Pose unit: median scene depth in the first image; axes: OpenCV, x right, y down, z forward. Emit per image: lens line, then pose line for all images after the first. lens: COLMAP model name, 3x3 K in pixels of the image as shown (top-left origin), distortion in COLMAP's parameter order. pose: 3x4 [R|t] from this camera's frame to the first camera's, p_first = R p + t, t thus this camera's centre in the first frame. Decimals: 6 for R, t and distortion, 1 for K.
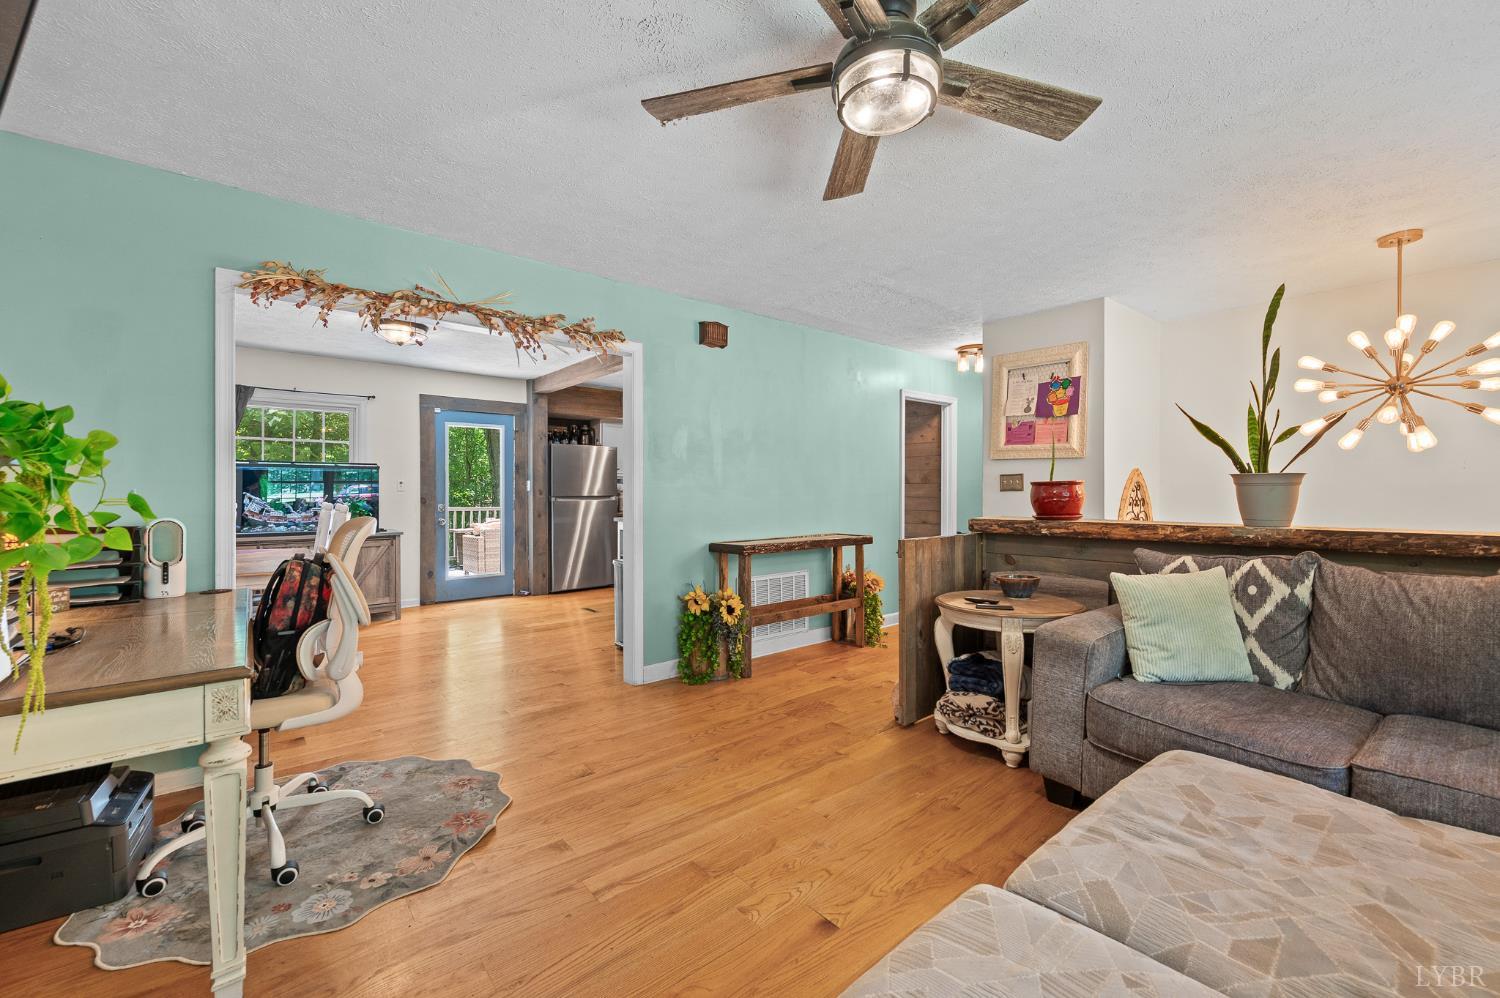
lens RADIAL K [[603.1, 0, 746.8], [0, 603.1, 498.5], [0, 0, 1]] dist [-0.002756, 0.000657]
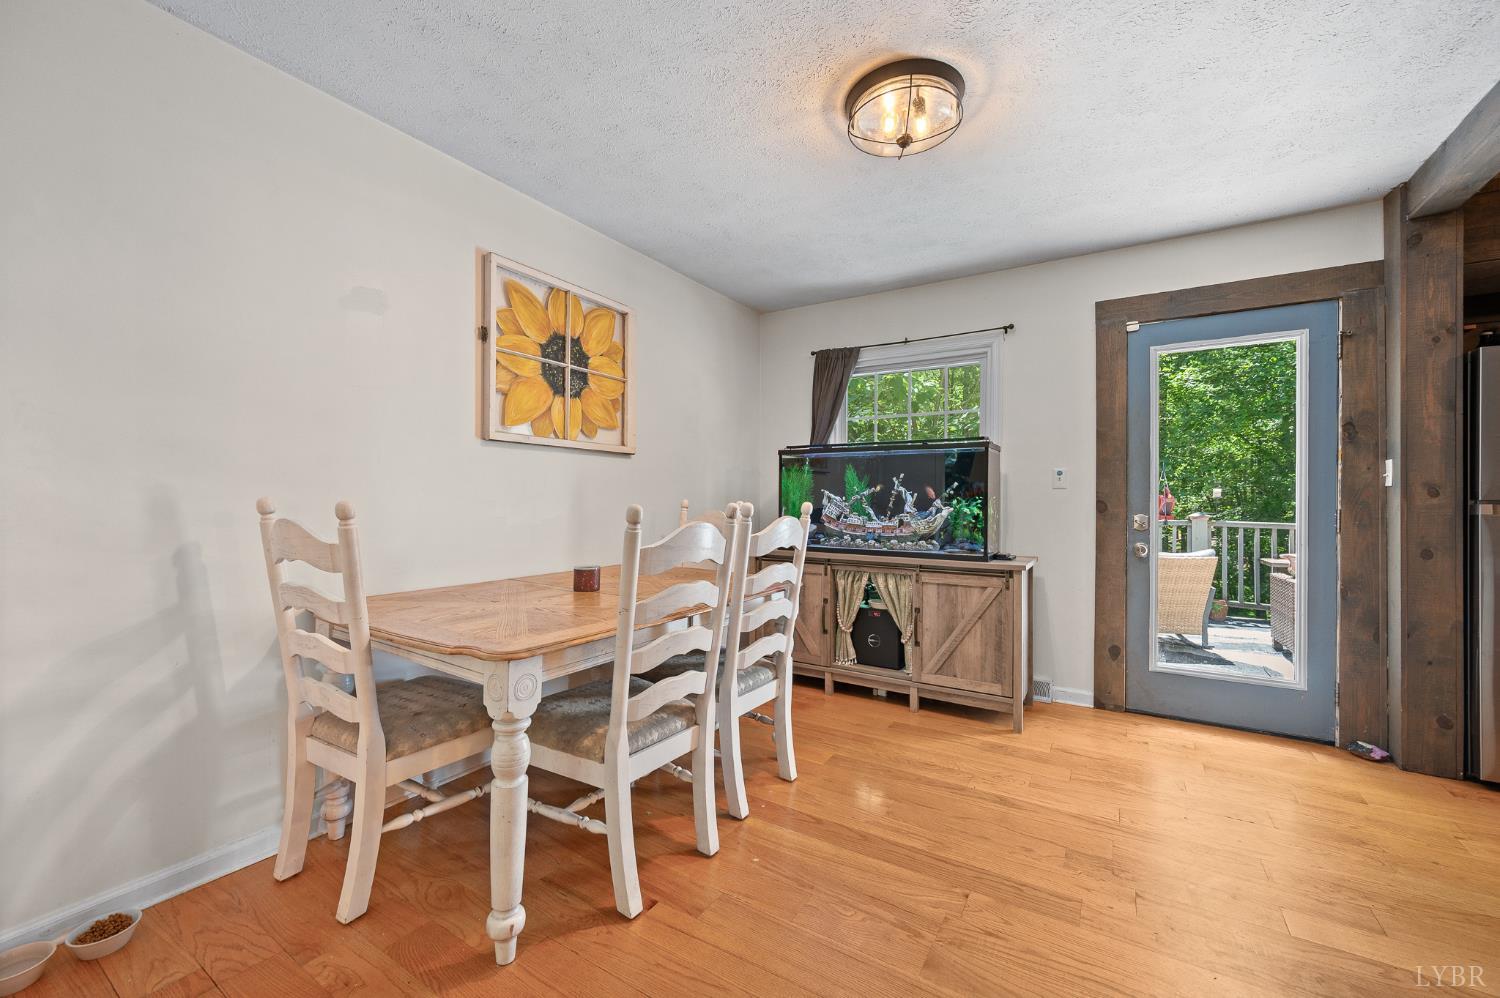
lens RADIAL K [[603.1, 0, 744.7], [0, 603.1, 494.8], [0, 0, 1]] dist [-0.002756, 0.000657]
pose [[0.301724, -0.001271, -0.953395, -0.134549], [-0.016901, 0.999835, -0.006682, 0.002052], [0.953246, 0.018130, 0.301652, 0.546784]]
